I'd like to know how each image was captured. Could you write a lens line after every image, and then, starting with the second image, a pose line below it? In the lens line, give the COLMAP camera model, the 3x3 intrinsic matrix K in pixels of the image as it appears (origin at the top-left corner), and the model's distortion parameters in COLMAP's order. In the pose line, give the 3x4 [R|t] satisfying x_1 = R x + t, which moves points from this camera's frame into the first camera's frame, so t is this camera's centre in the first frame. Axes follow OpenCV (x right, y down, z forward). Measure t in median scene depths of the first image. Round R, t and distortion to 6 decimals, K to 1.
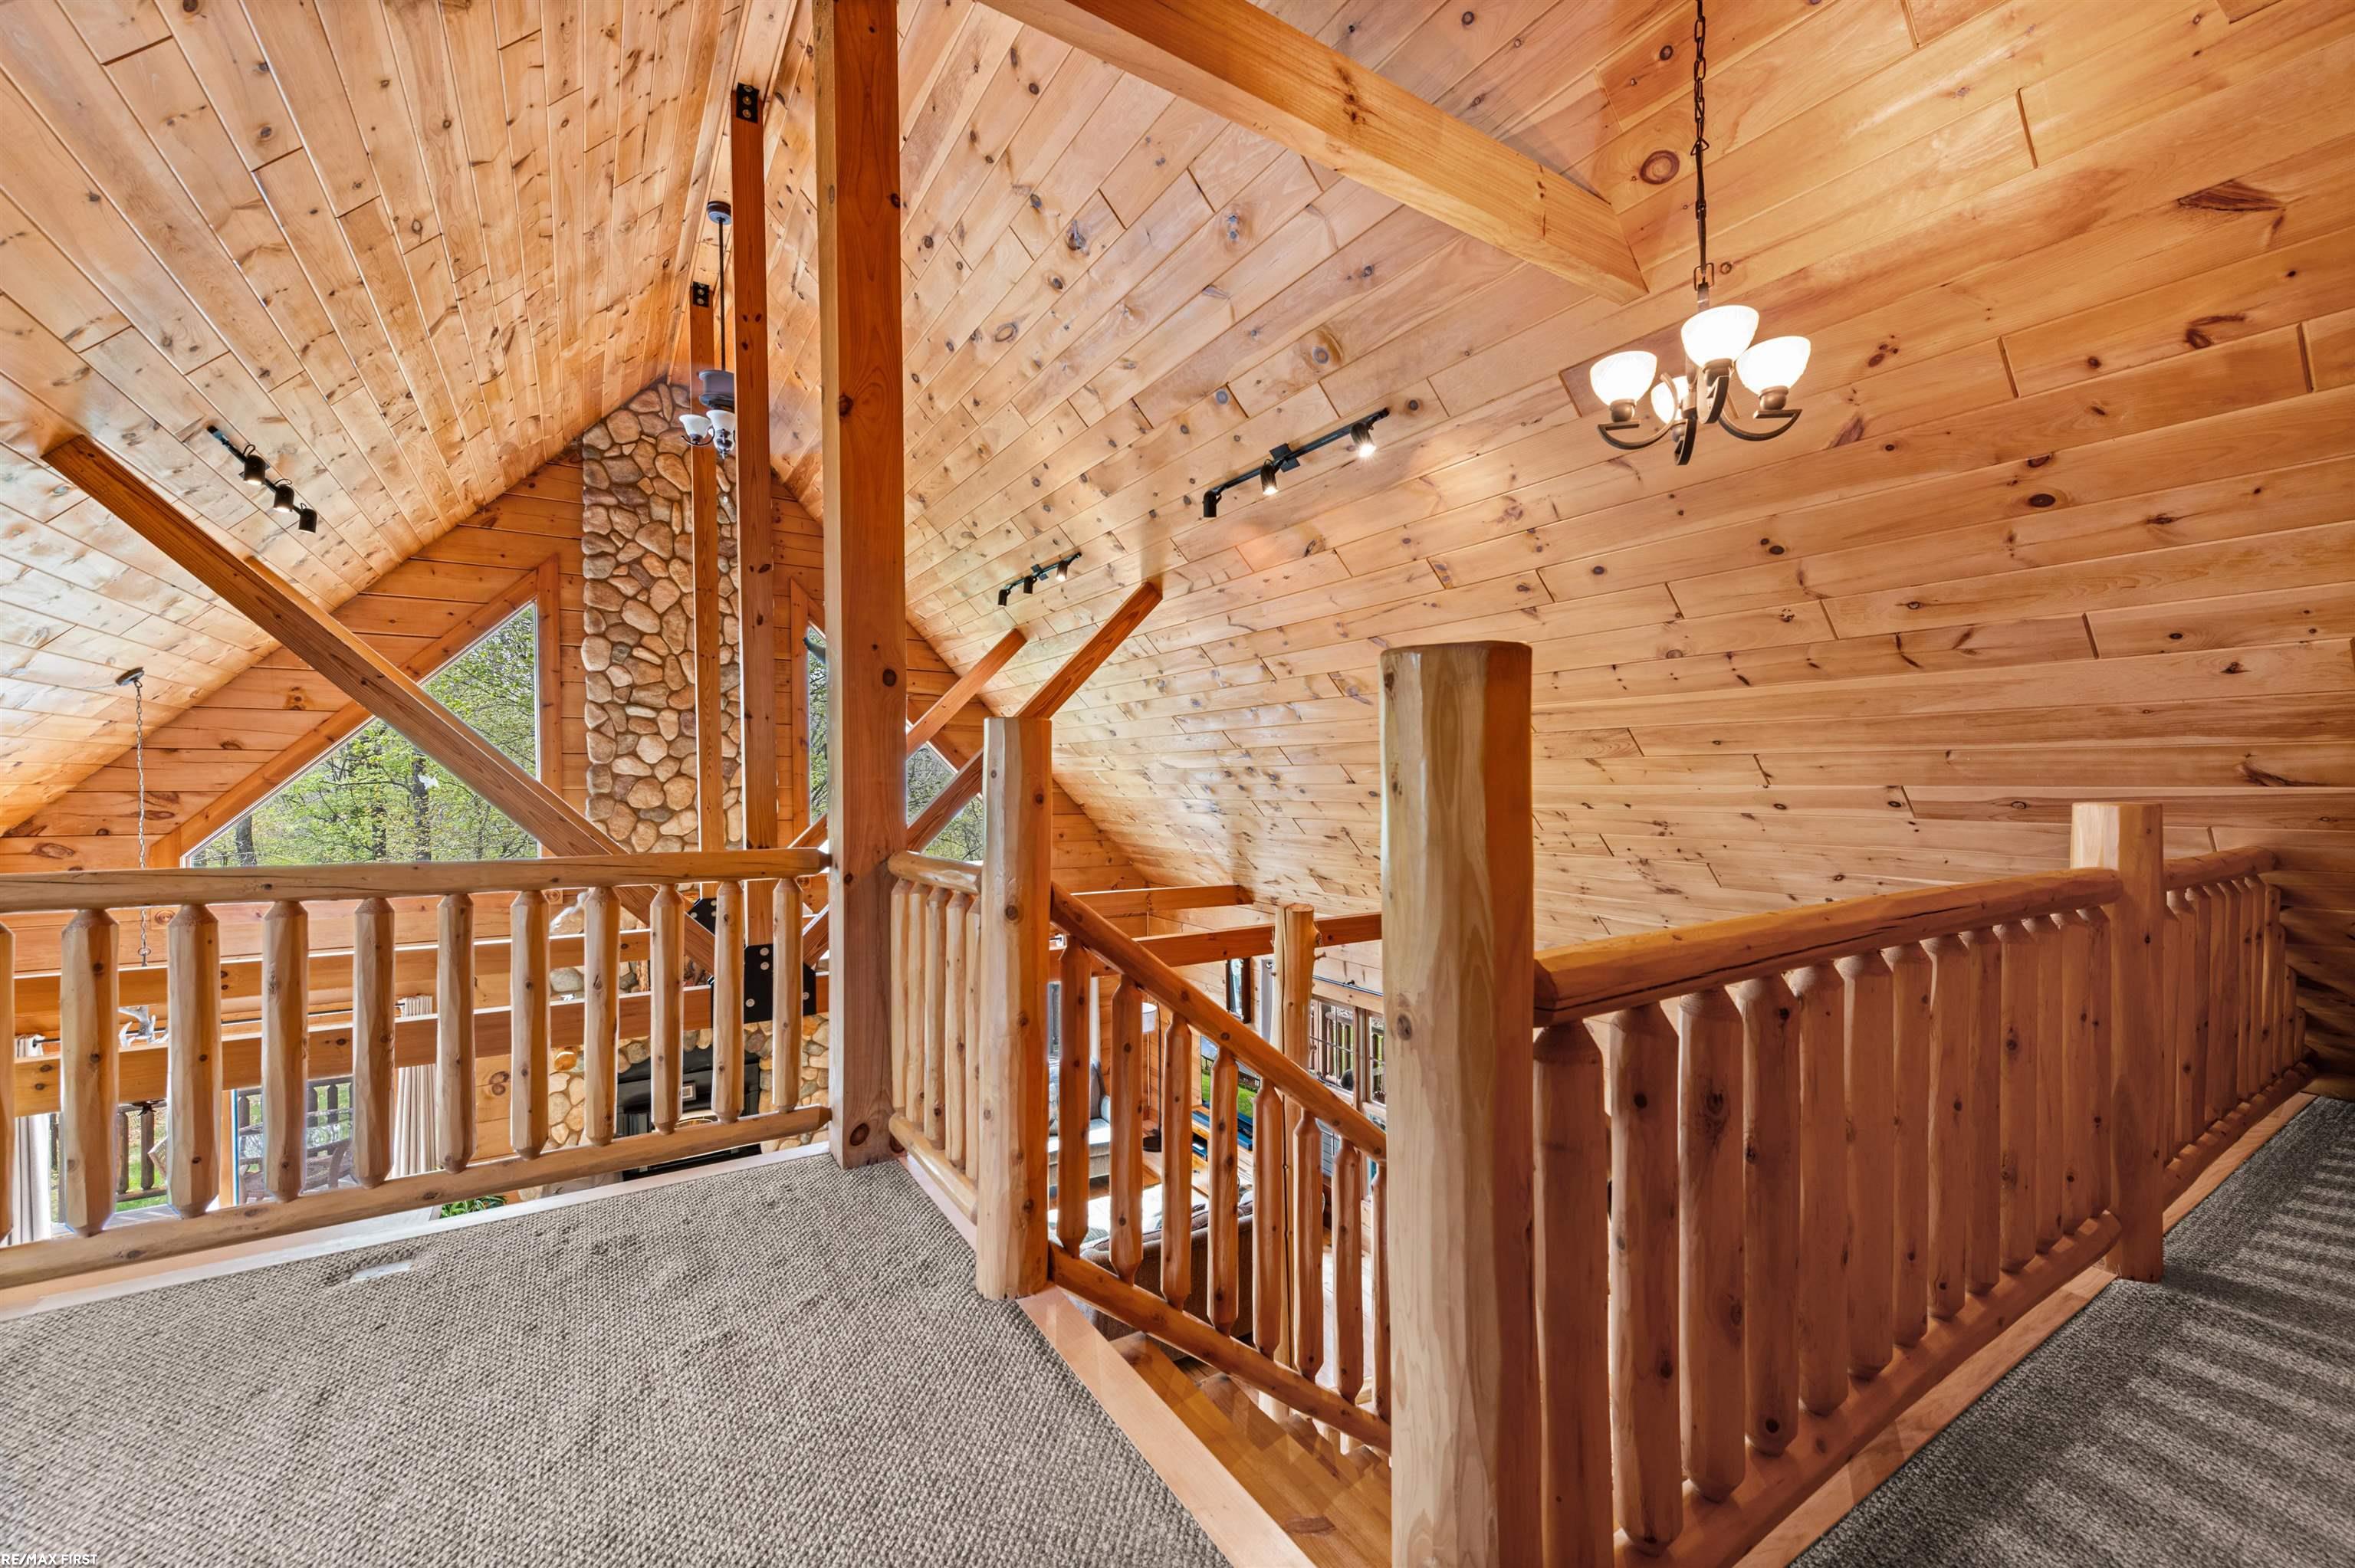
lens RADIAL K [[930.8, 0, 1168.0], [0, 930.8, 795.5], [0, 0, 1]] dist [0.015345, -0.005869]
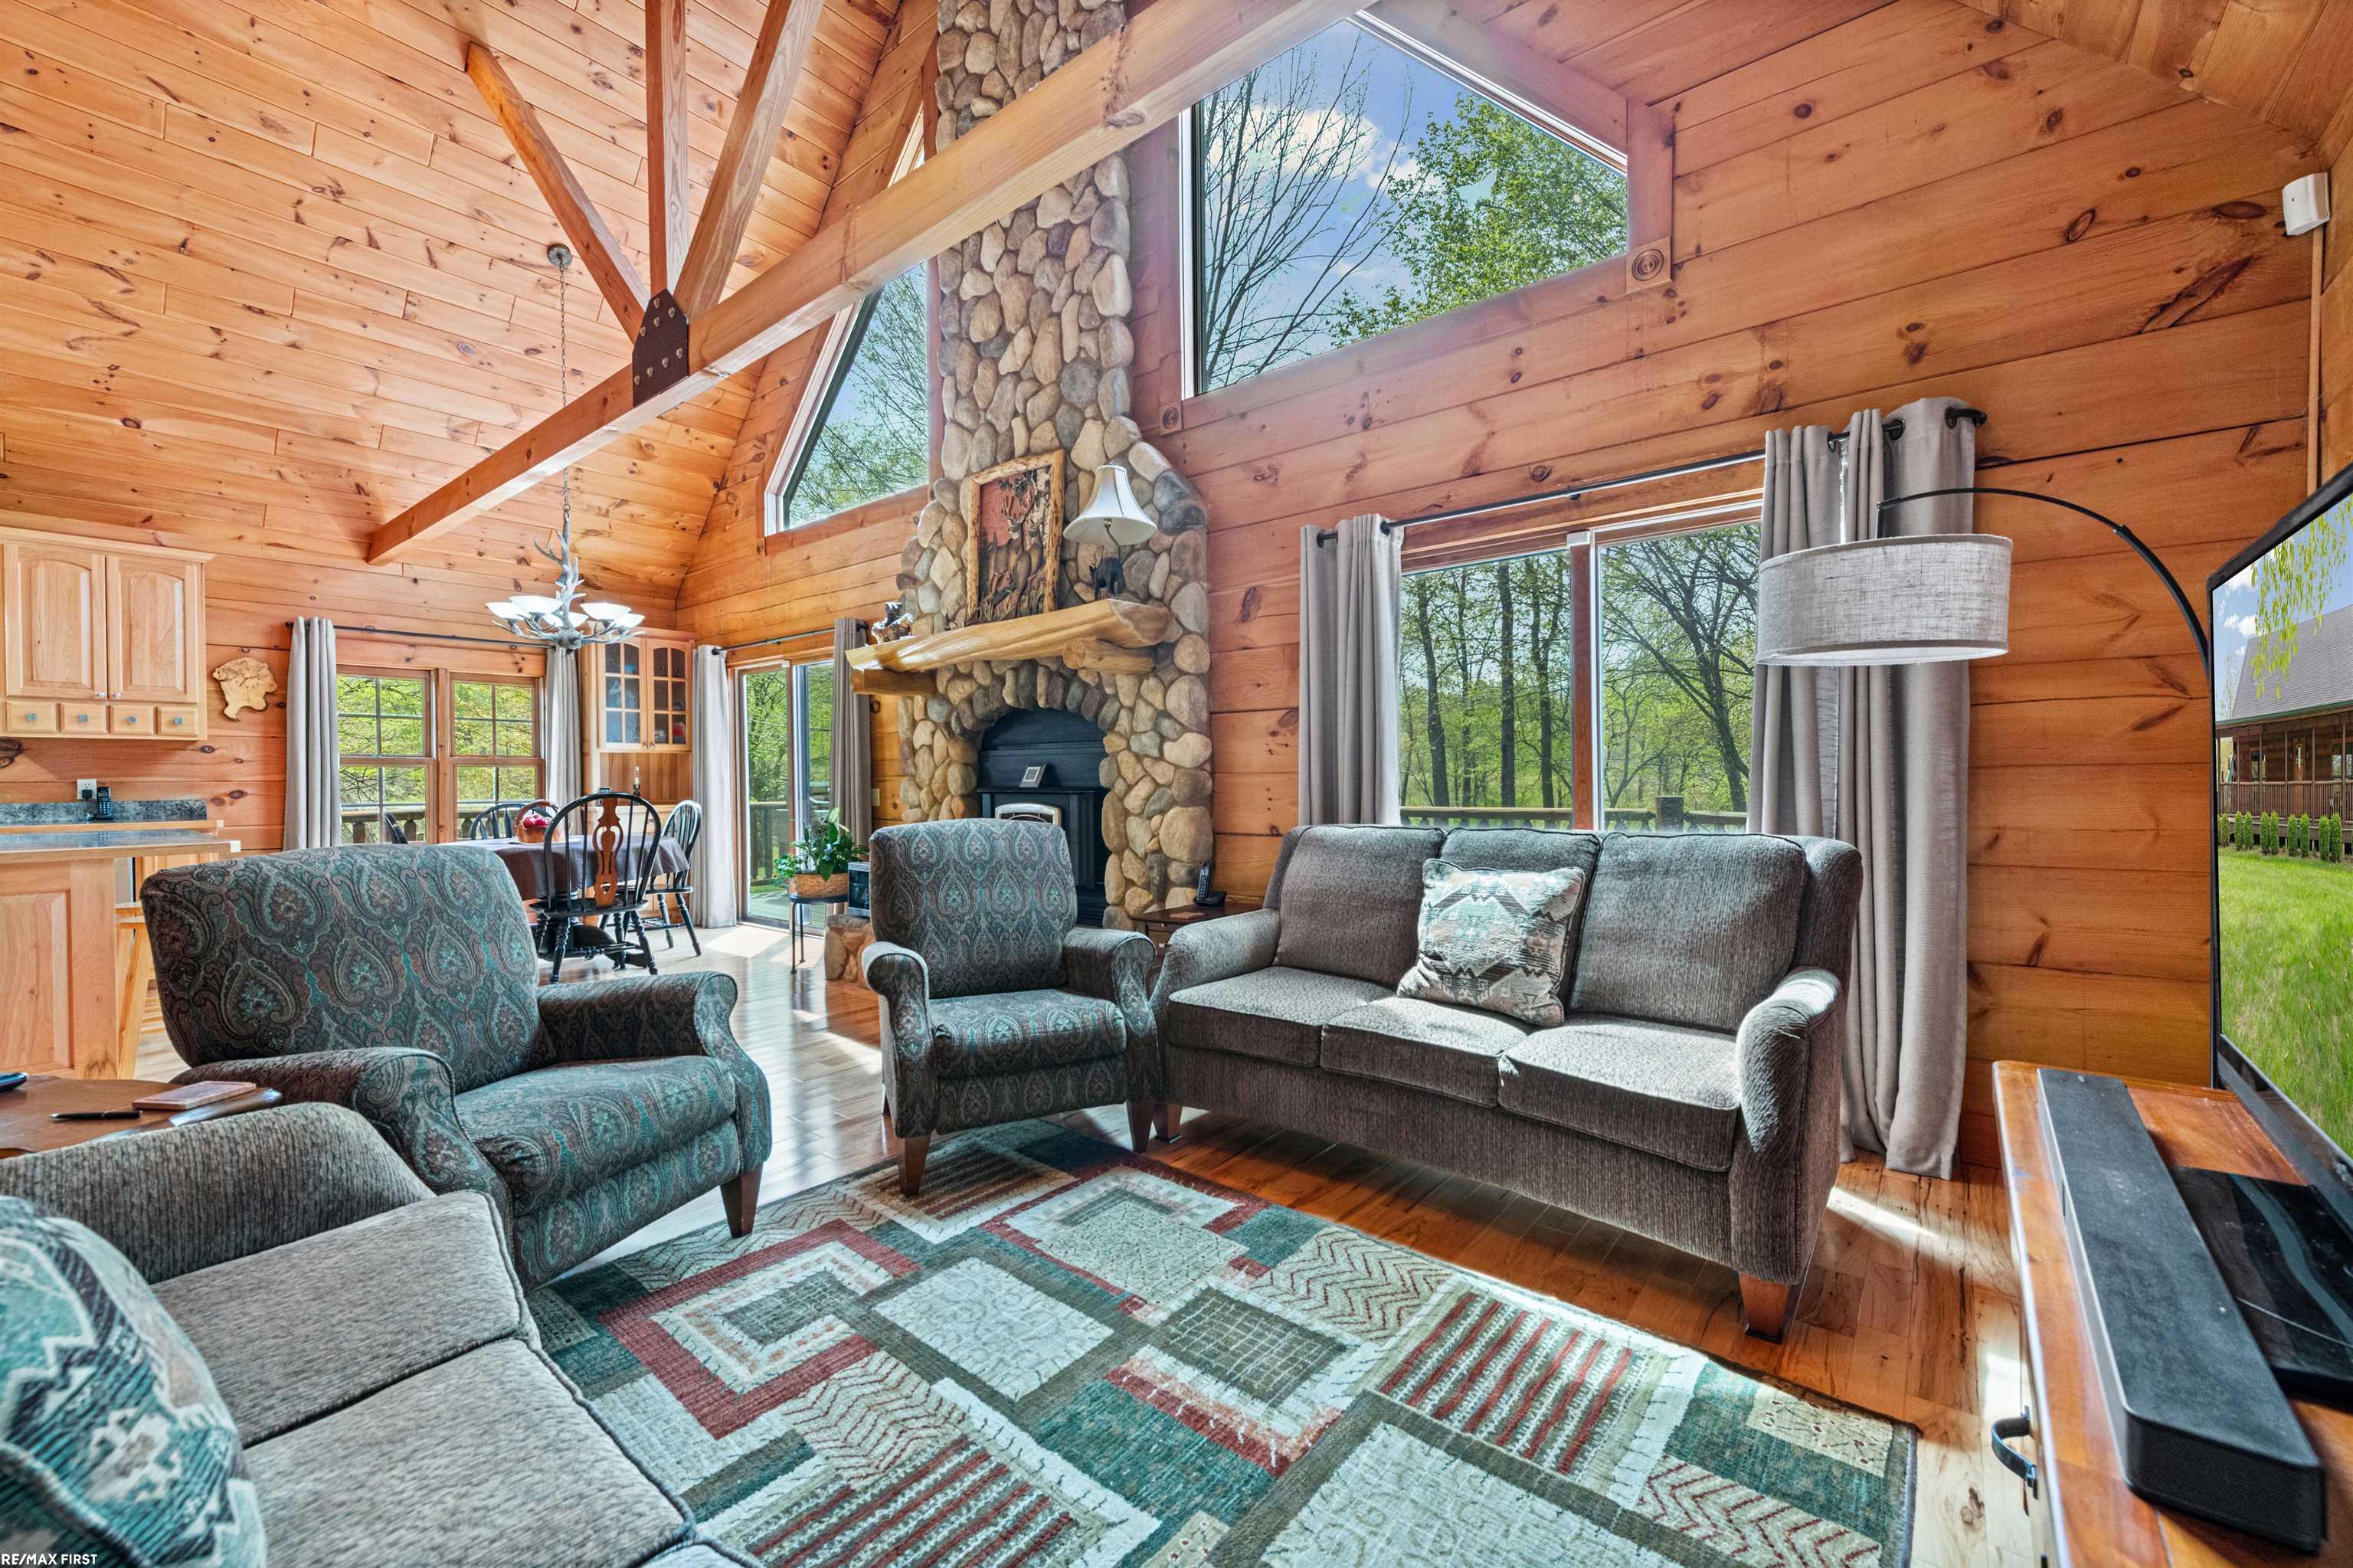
lens RADIAL K [[940.2, 0, 1176.5], [0, 940.2, 784.0], [0, 0, 1]] dist [0.024024, -0.005231]
pose [[0.330967, 0.012278, -0.943562, 0.159001], [-0.011298, 0.999895, 0.009048, 0.379087], [0.943575, 0.007666, 0.331071, 1.049900]]
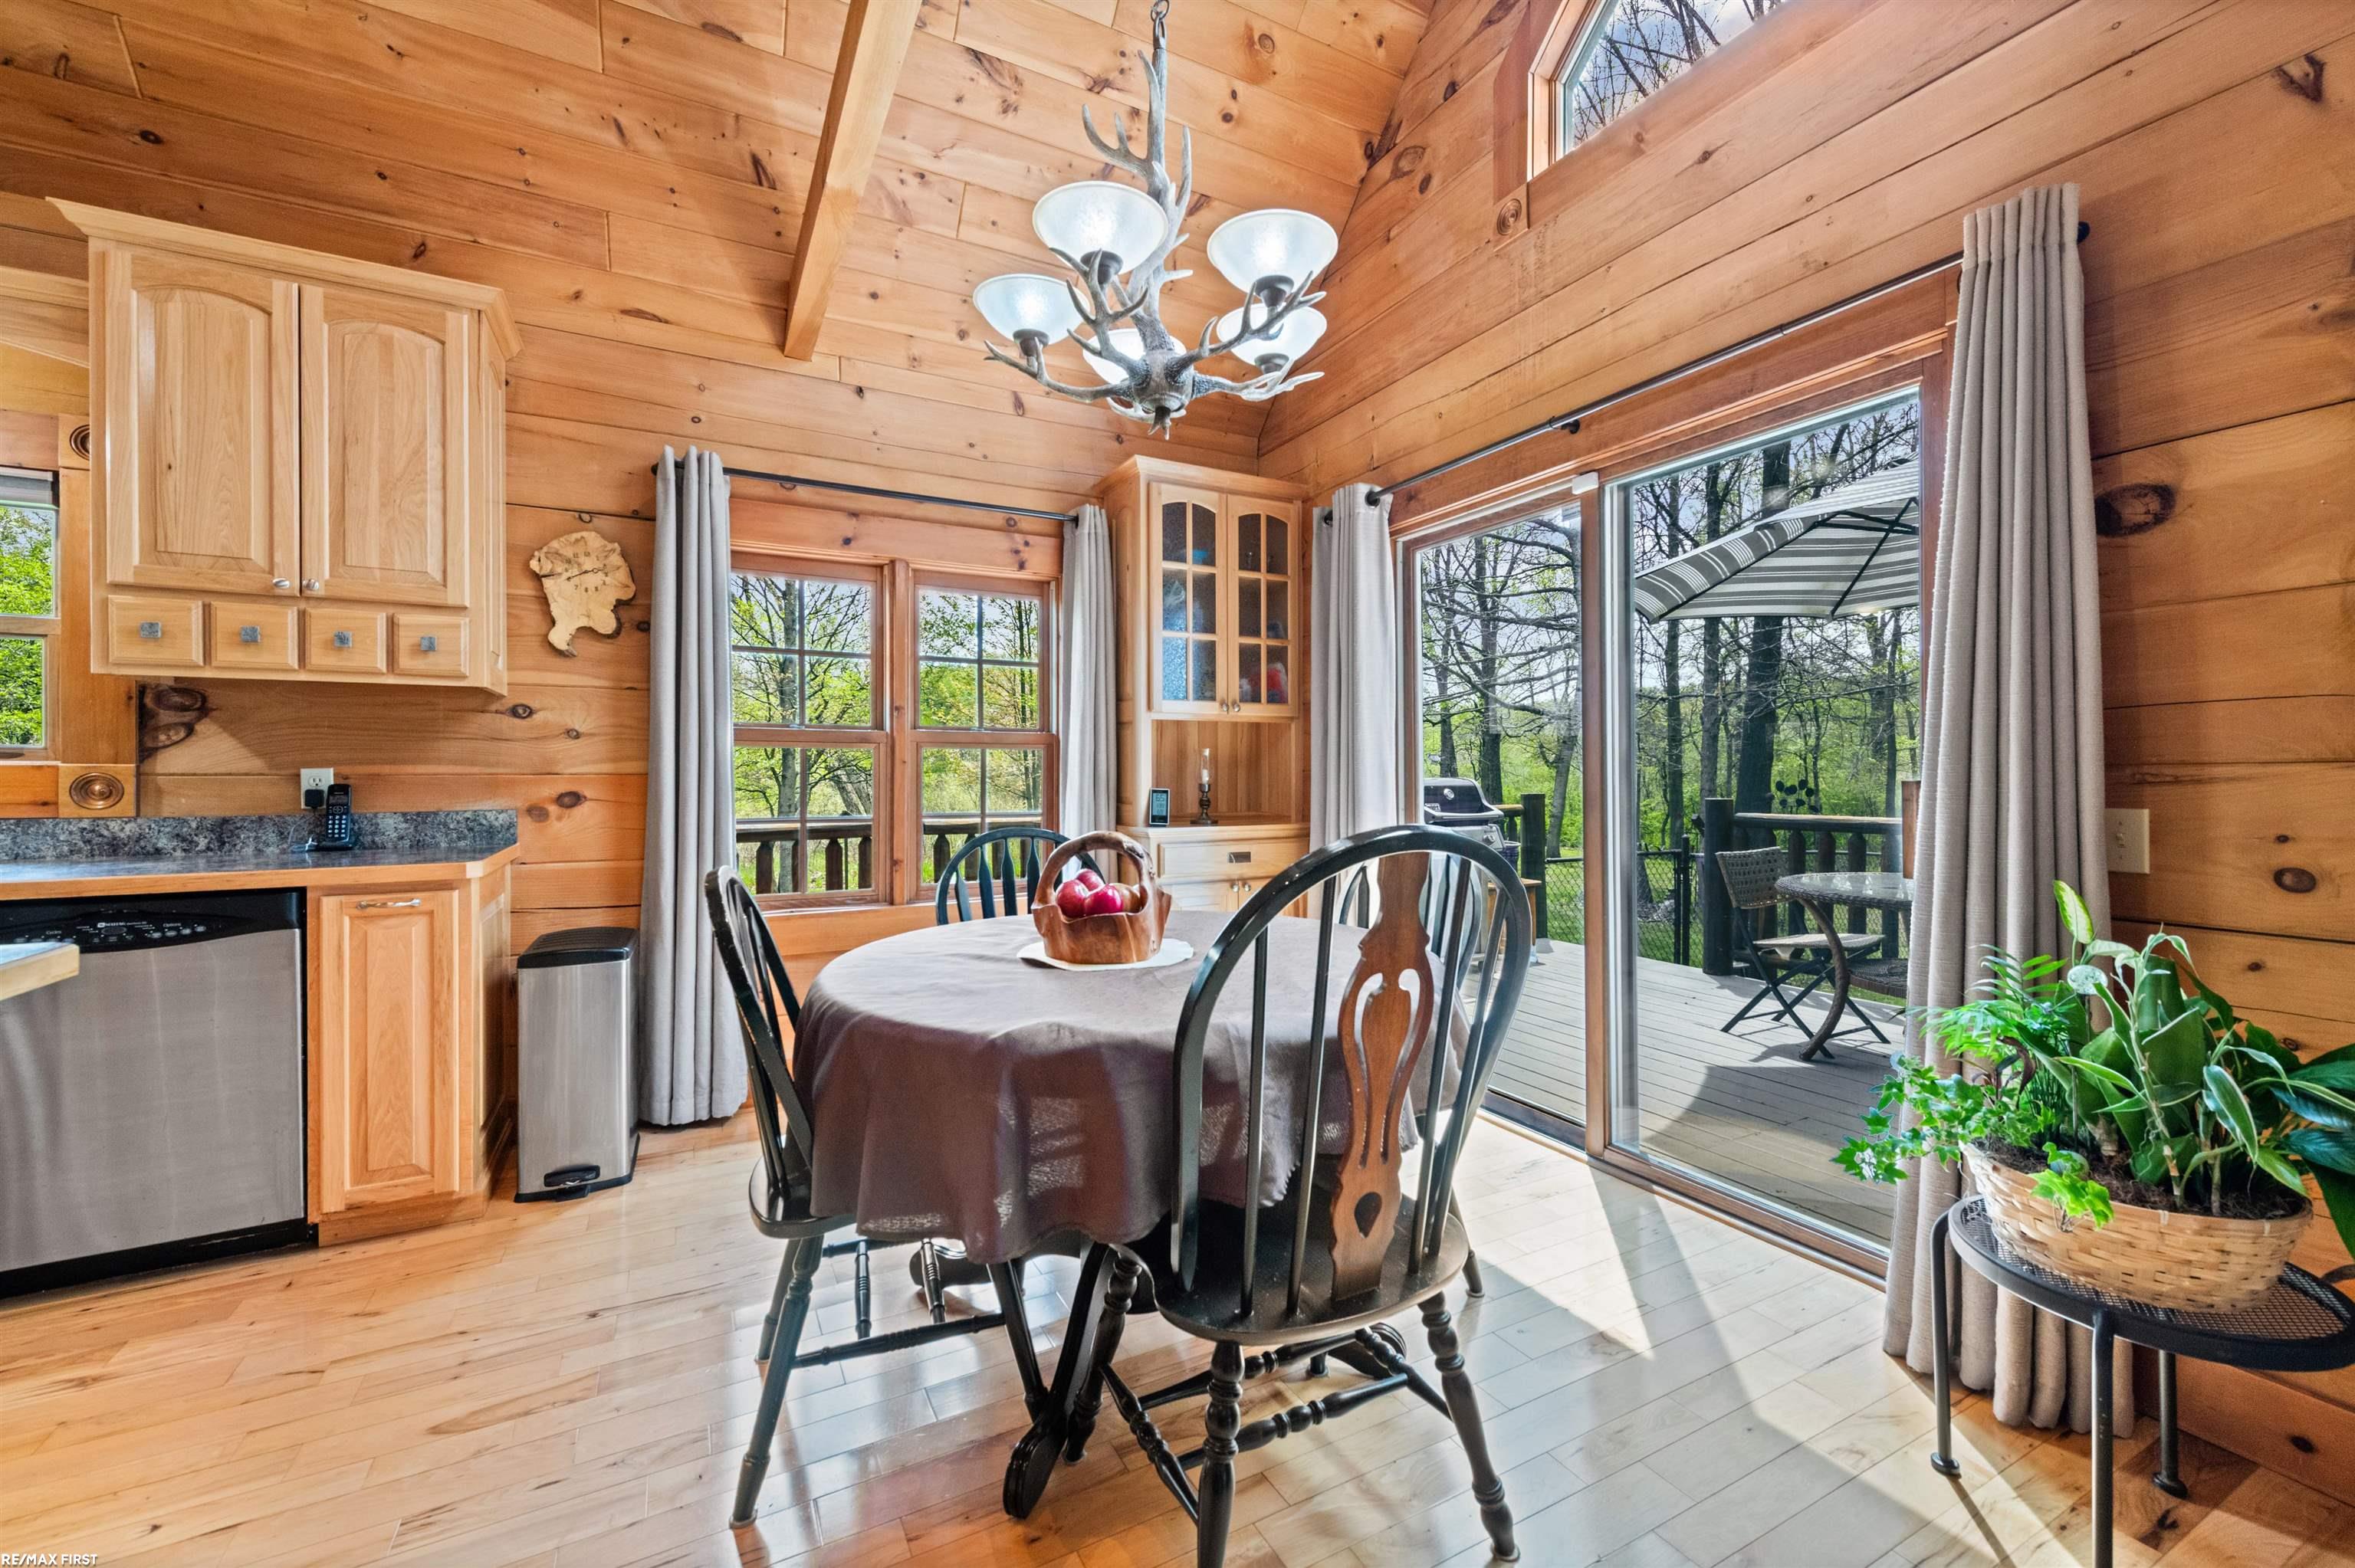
lens RADIAL K [[946.8, 0, 1183.7], [0, 946.8, 771.2], [0, 0, 1]] dist [0.019307, -0.005602]
pose [[-0.063261, 0.004119, -0.997989, -0.554876], [-0.013094, 0.999902, 0.004957, 0.387331], [0.997911, 0.013381, -0.063201, 0.834817]]
